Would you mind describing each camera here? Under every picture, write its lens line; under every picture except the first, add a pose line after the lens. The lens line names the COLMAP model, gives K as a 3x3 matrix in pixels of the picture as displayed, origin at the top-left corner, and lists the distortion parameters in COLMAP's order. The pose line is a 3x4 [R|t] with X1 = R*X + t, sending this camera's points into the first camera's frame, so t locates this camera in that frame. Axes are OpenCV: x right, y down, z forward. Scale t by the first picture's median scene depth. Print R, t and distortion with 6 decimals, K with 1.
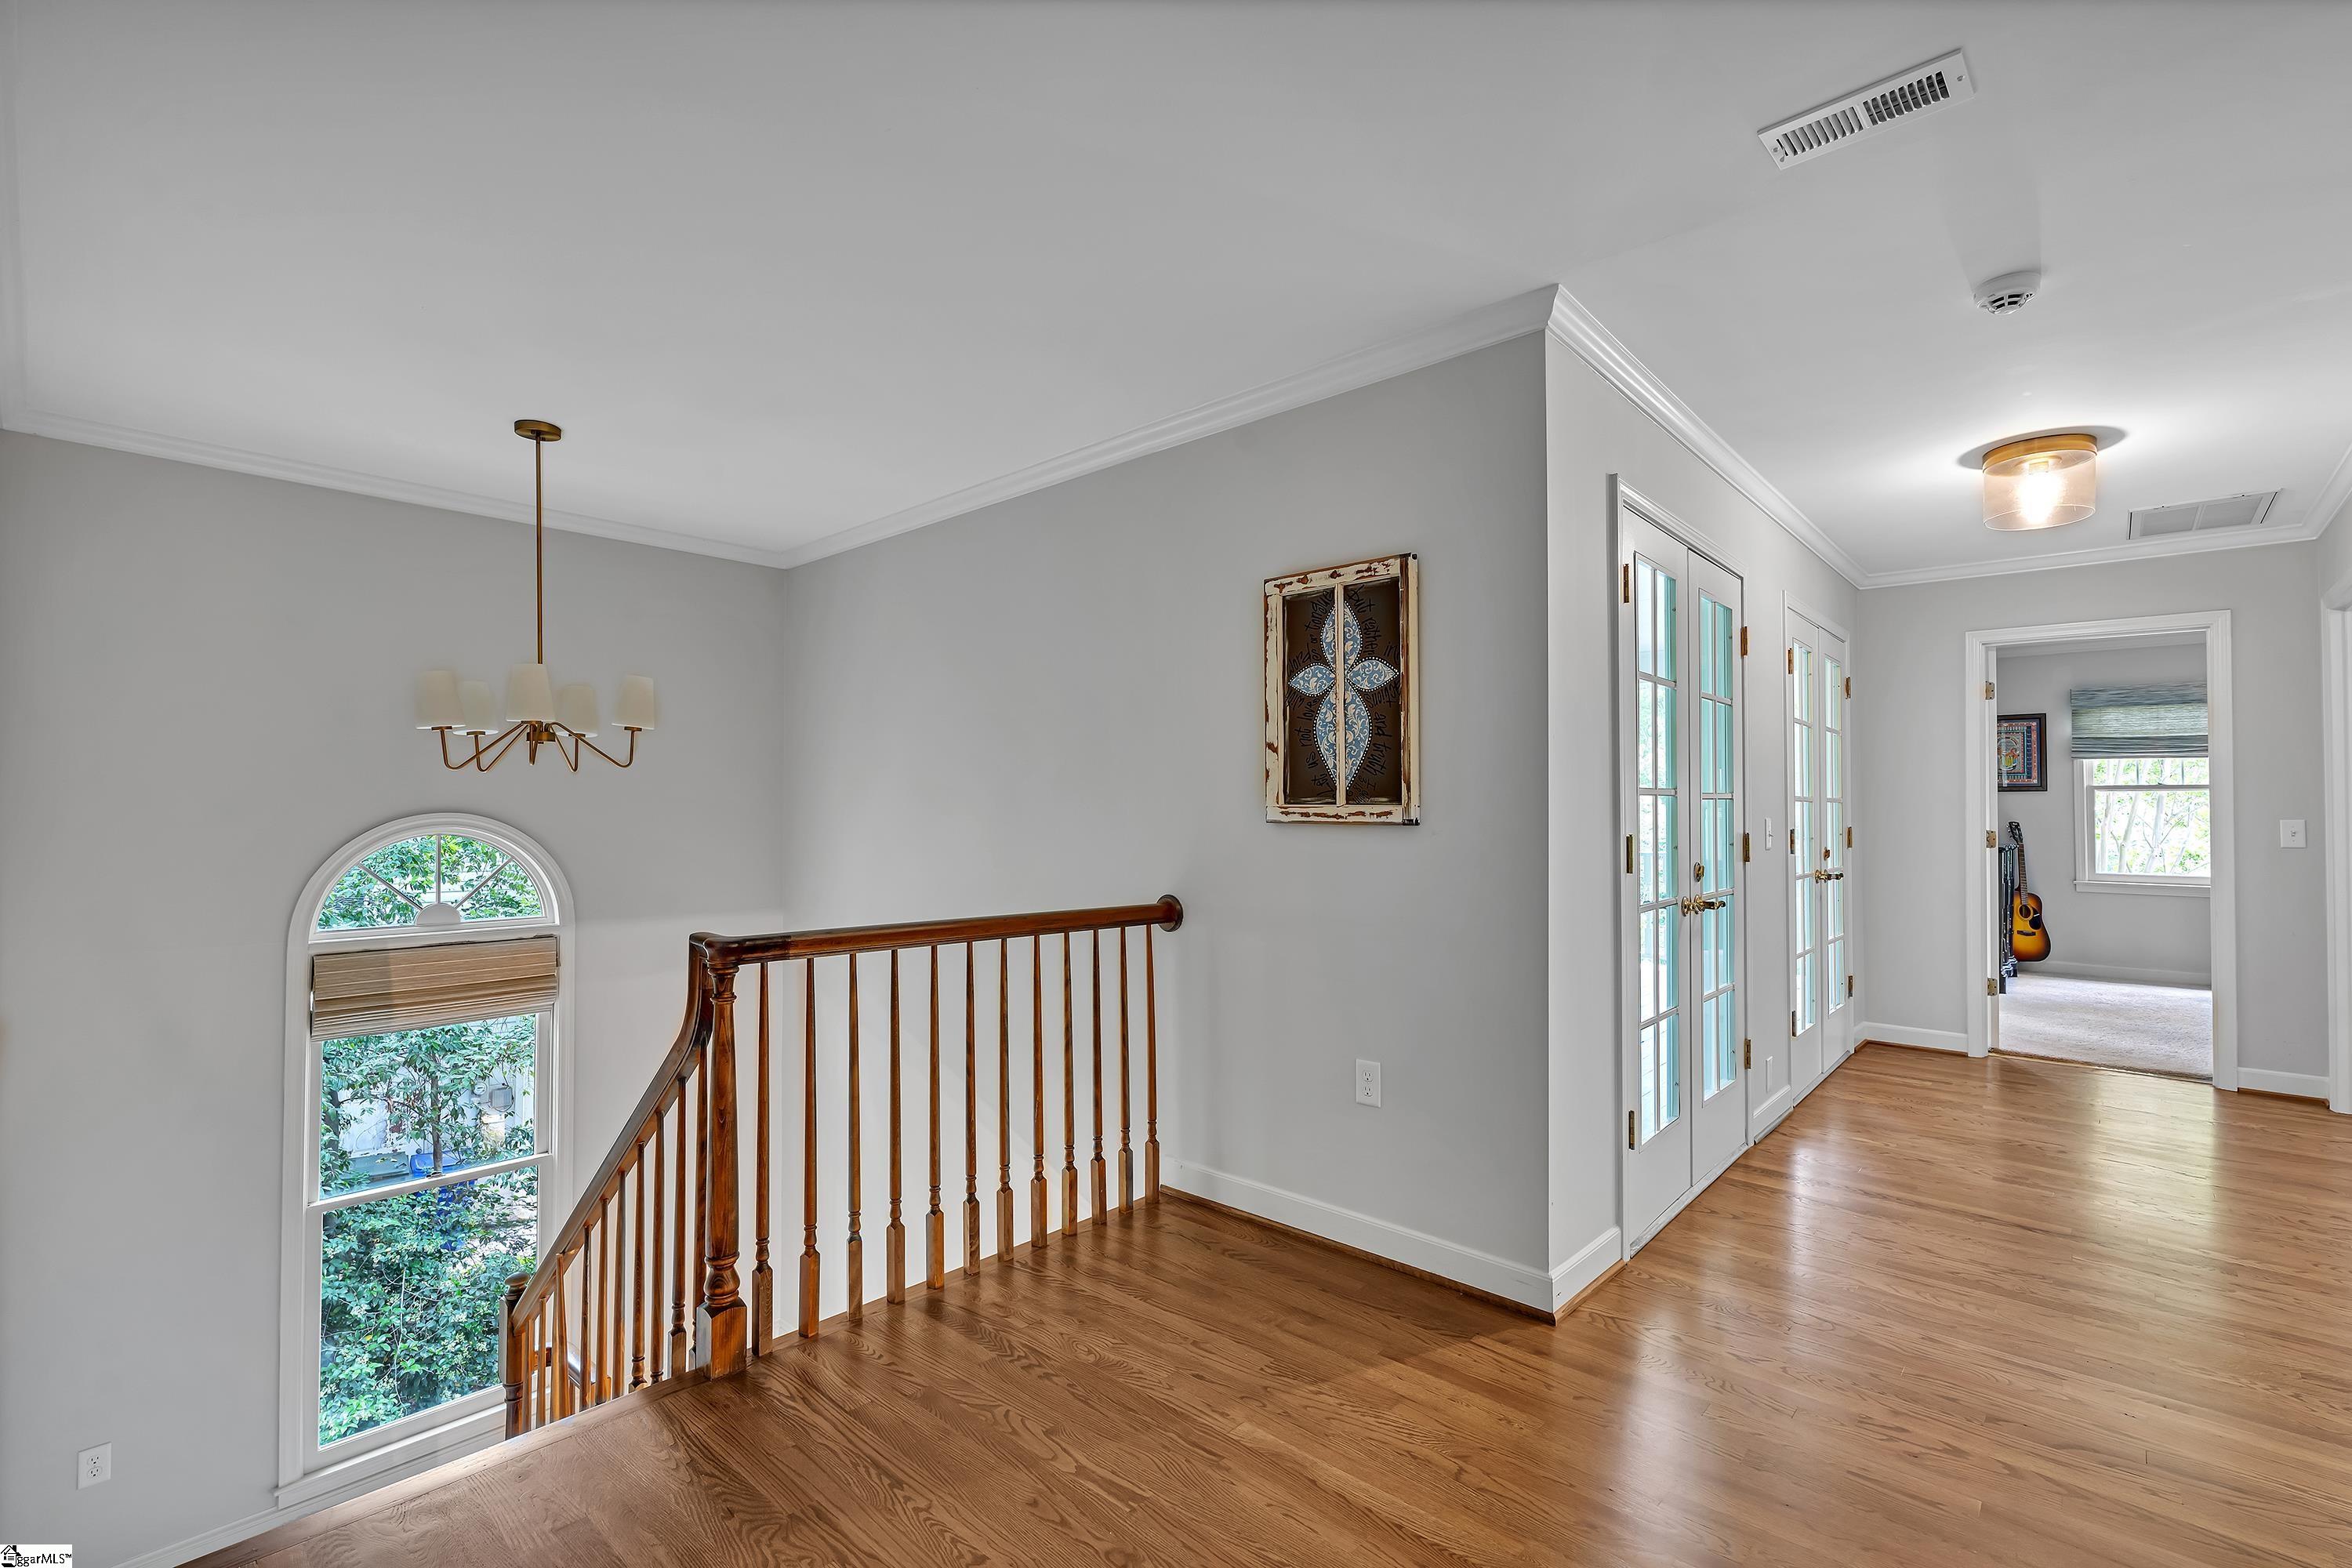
lens RADIAL K [[1038.6, 0, 1184.8], [0, 1038.6, 792.3], [0, 0, 1]] dist [0.001553, 0.000096]
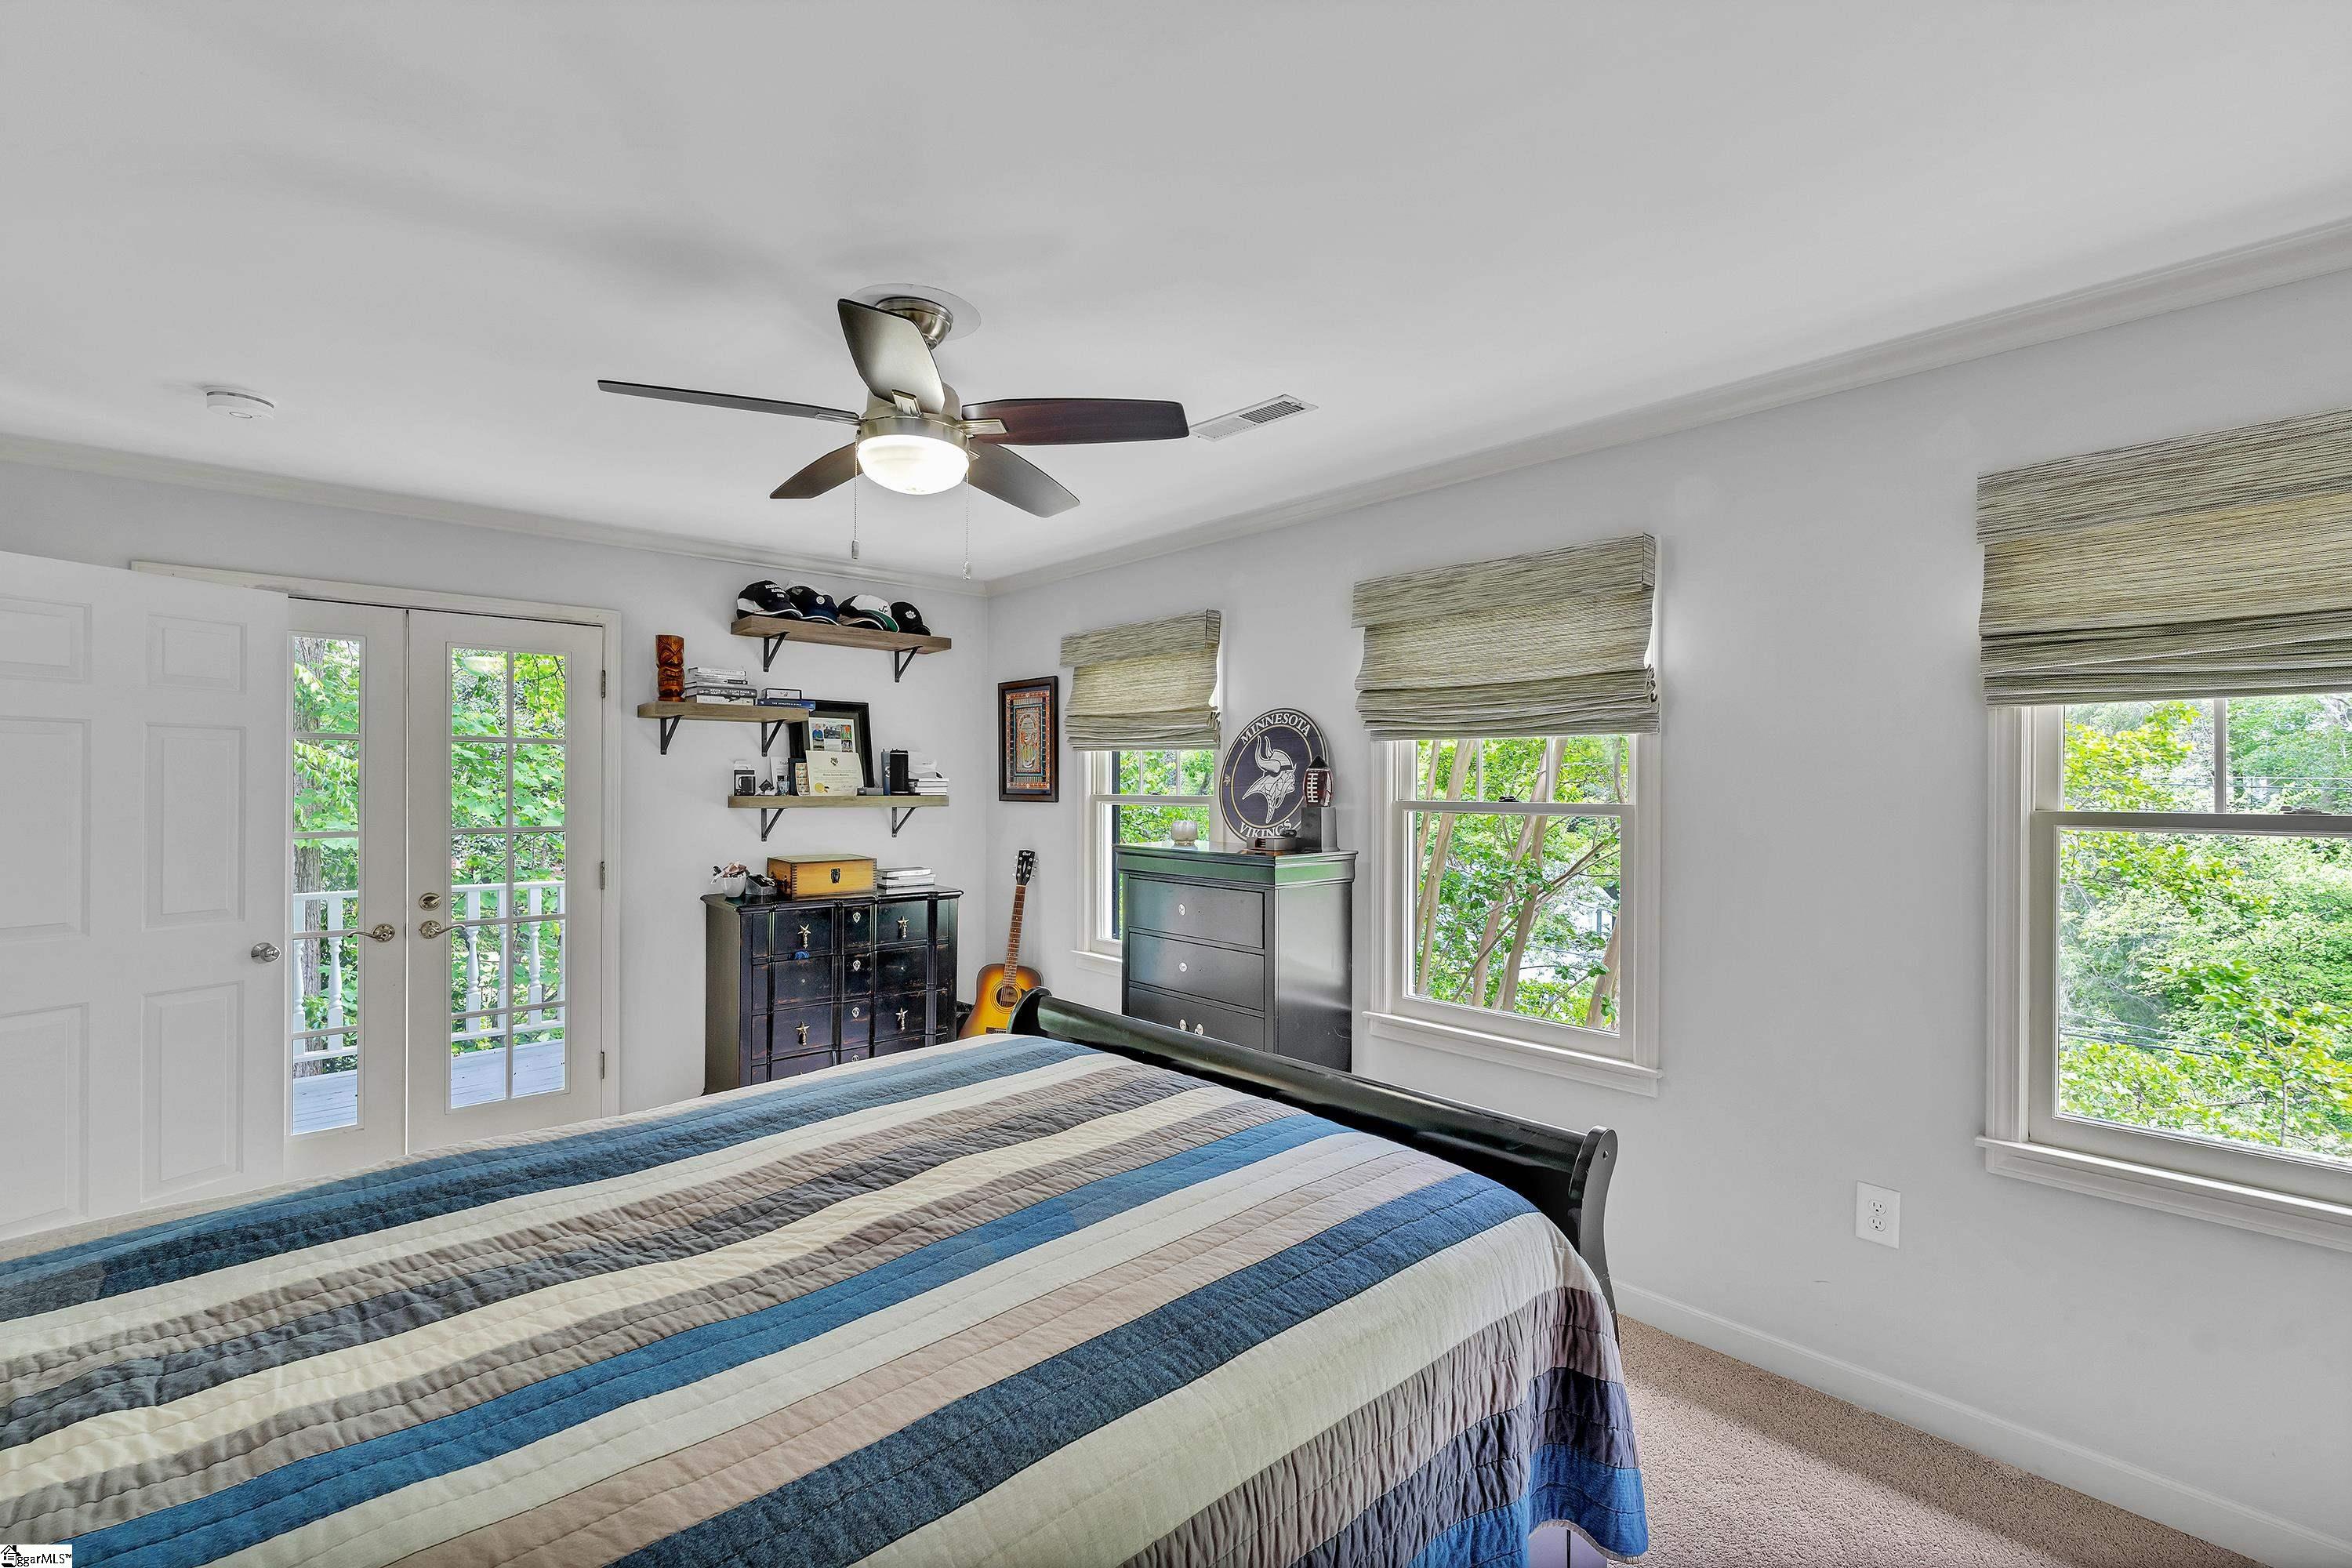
lens RADIAL K [[1038.6, 0, 1175.8], [0, 1038.6, 786.8], [0, 0, 1]] dist [0.001553, 0.000096]
pose [[0.996213, 0.005450, -0.086770, 0.957756], [-0.004491, 0.999927, 0.011245, -0.017781], [0.086825, -0.010812, 0.996165, 0.395016]]
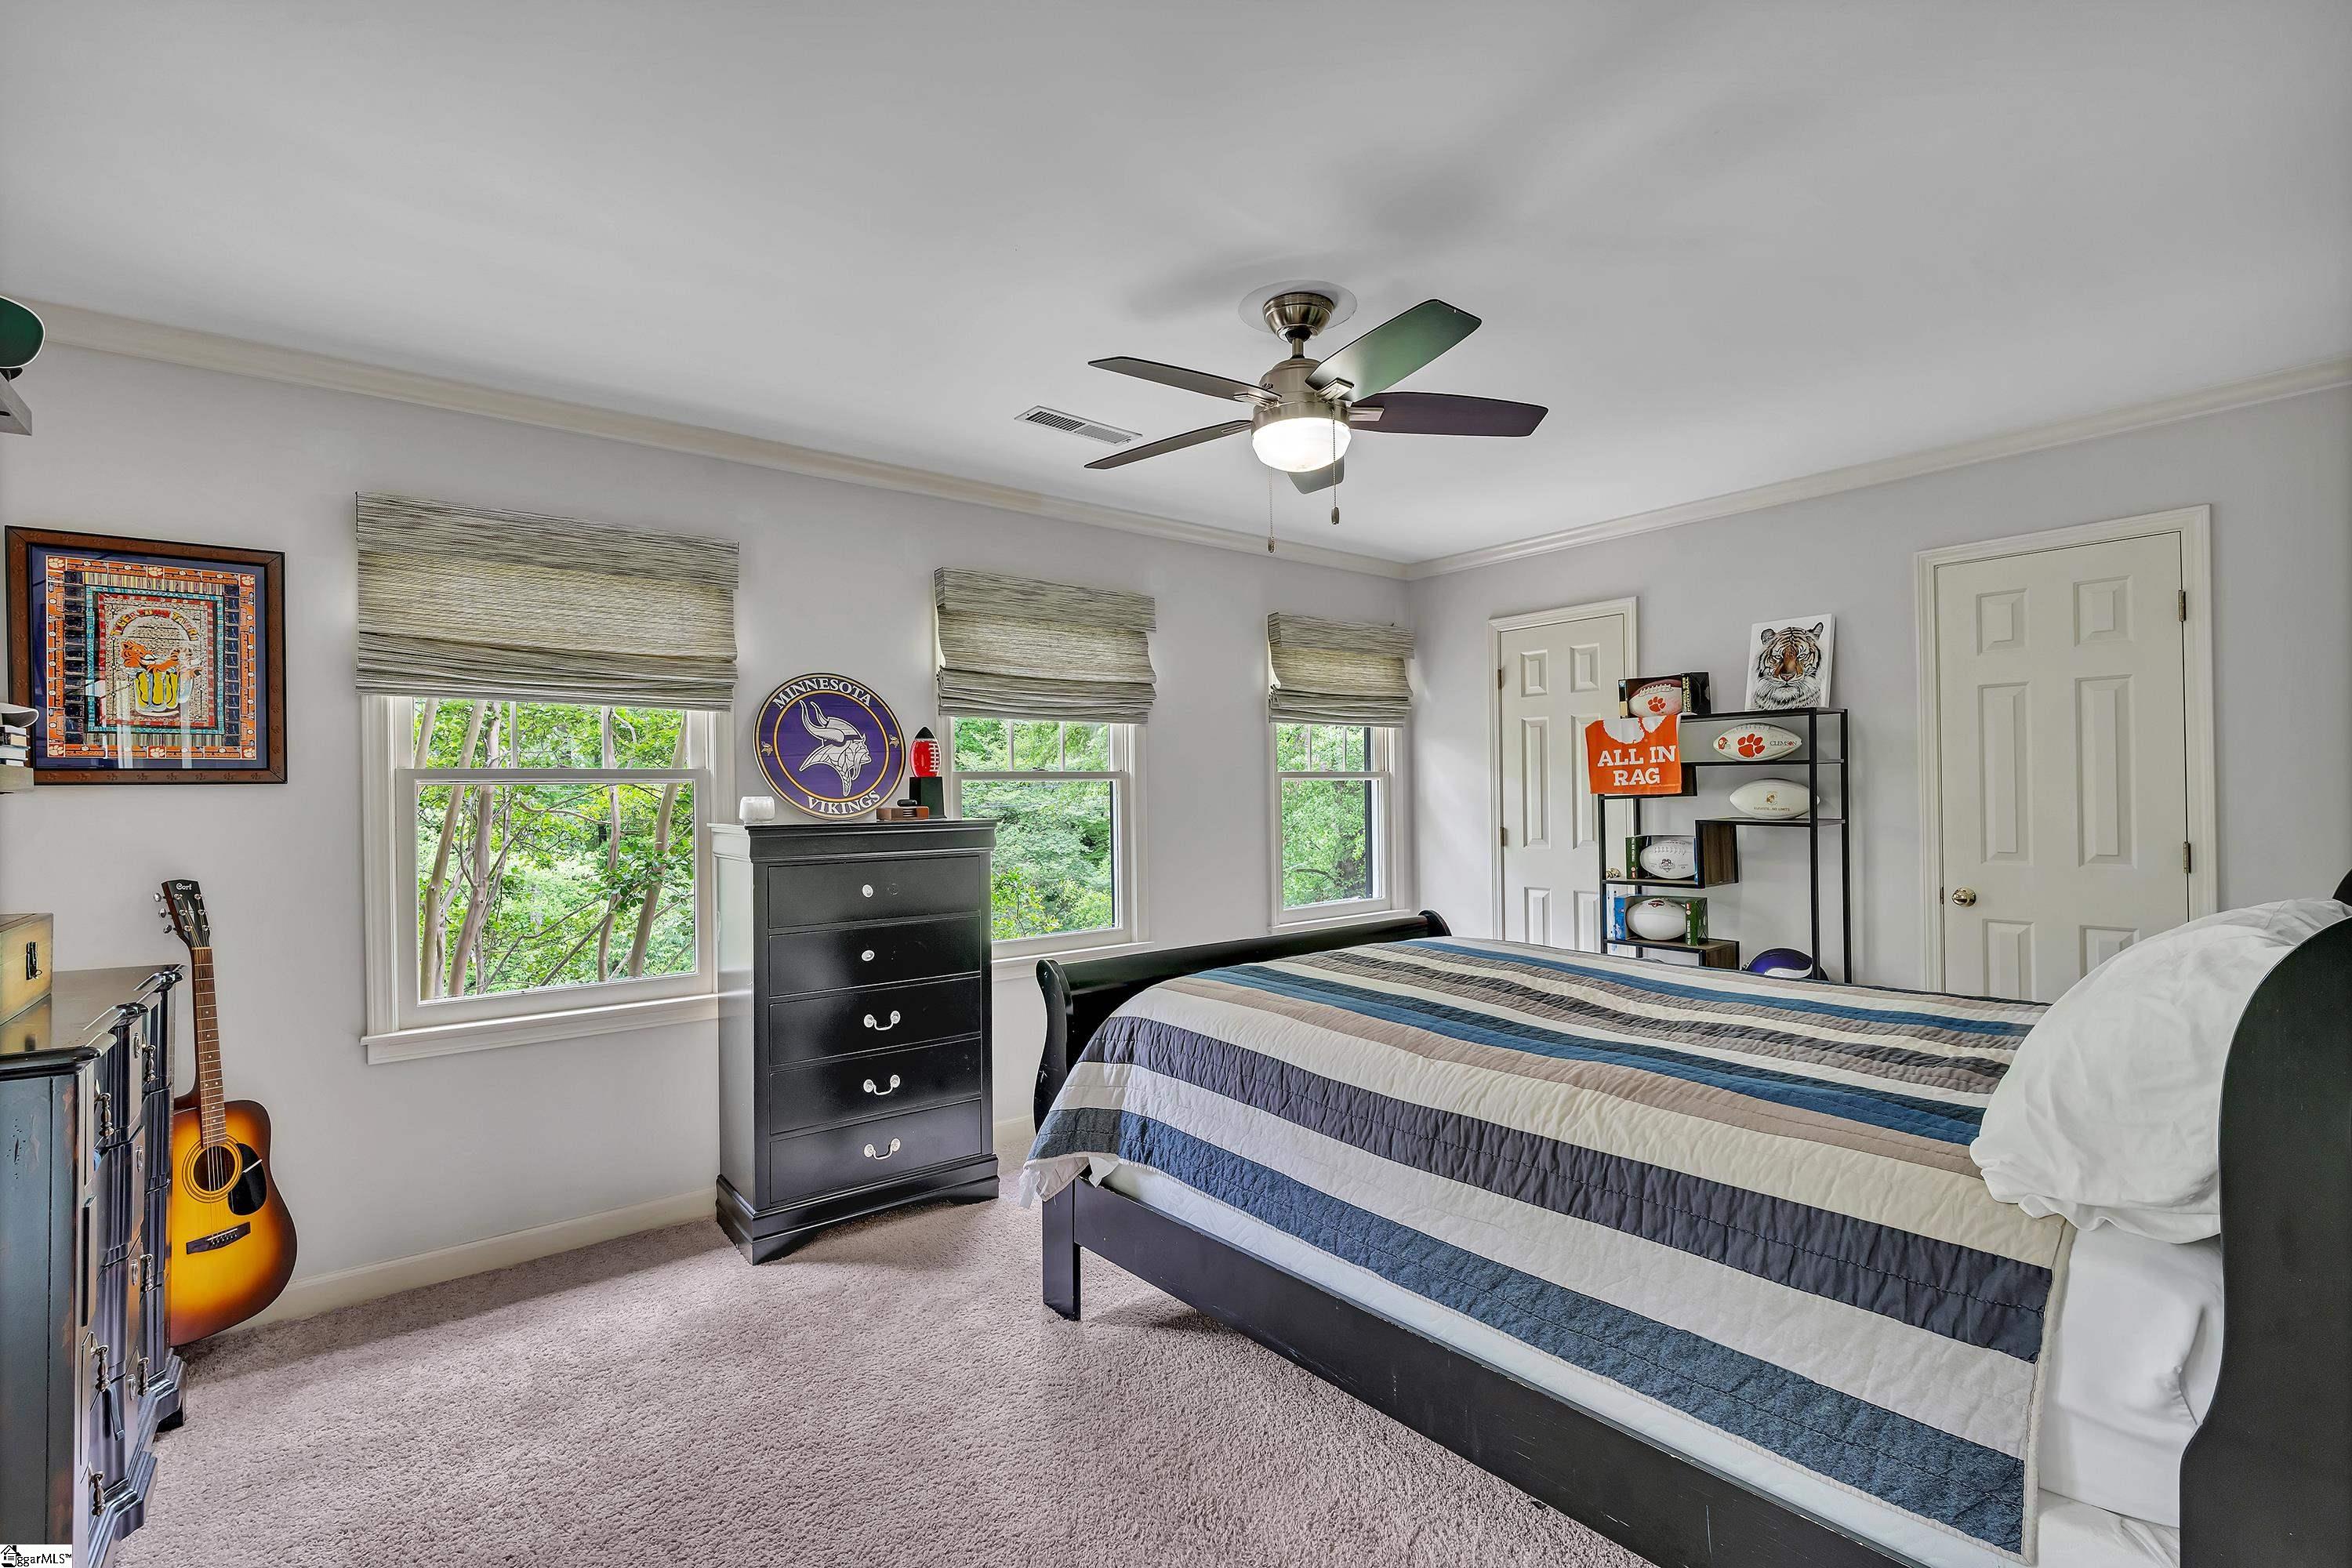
lens RADIAL K [[1038.6, 0, 1182.0], [0, 1038.6, 777.8], [0, 0, 1]] dist [0.001553, 0.000096]
pose [[0.156077, -0.000892, 0.987745, 0.542692], [-0.007106, 0.999973, 0.002026, -0.005810], [-0.987719, -0.007335, 0.156066, 0.662042]]
